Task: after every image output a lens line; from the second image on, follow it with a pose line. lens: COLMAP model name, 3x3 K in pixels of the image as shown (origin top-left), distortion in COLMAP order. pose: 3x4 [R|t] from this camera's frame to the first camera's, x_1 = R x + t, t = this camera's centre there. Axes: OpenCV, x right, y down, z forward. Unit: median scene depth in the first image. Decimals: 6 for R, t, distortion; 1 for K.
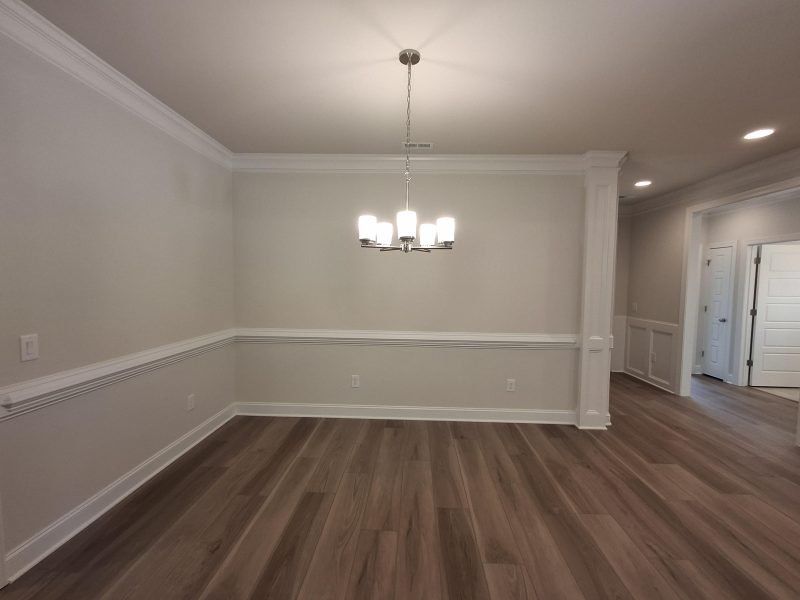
lens RADIAL K [[362.8, 0, 405.0], [0, 362.8, 301.7], [0, 0, 1]] dist [-0.001835, 0.002140]
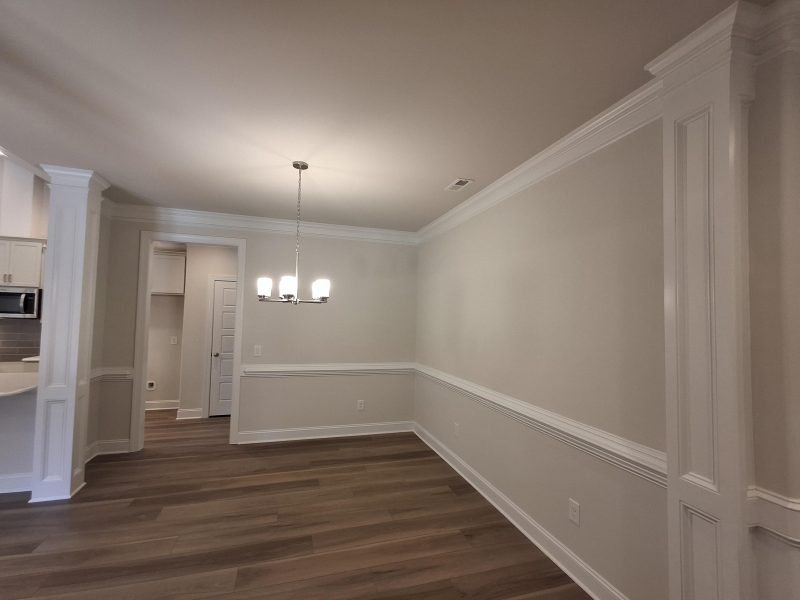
lens RADIAL K [[362.8, 0, 404.8], [0, 362.8, 301.8], [0, 0, 1]] dist [-0.001835, 0.002140]
pose [[0.334836, -0.050442, -0.940925, 1.088317], [-0.070600, 0.994416, -0.078433, -0.056642], [0.939628, 0.092691, 0.329405, 0.732638]]
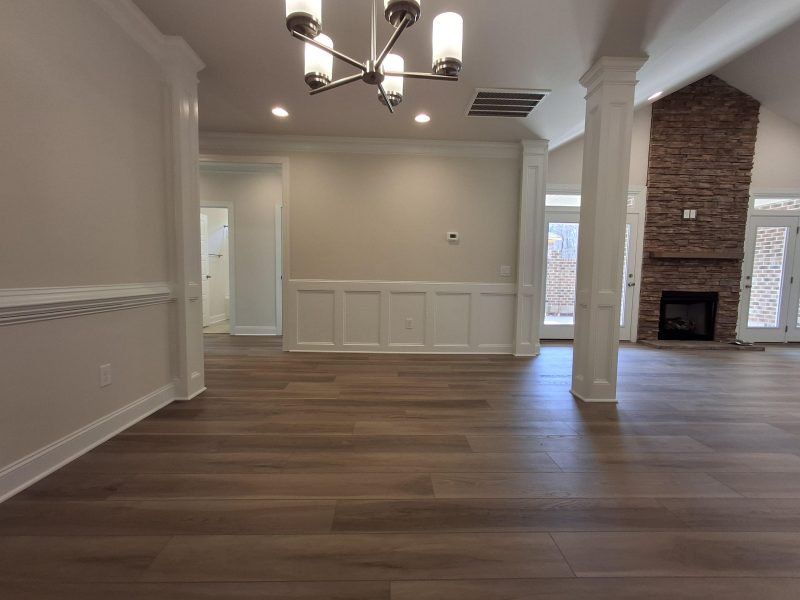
lens RADIAL K [[362.8, 0, 398.8], [0, 362.8, 303.2], [0, 0, 1]] dist [-0.001835, 0.002140]
pose [[-0.067747, -0.095742, 0.993098, -0.433547], [0.039093, 0.994366, 0.098531, 0.108642], [-0.996936, 0.045499, -0.063622, 0.791782]]
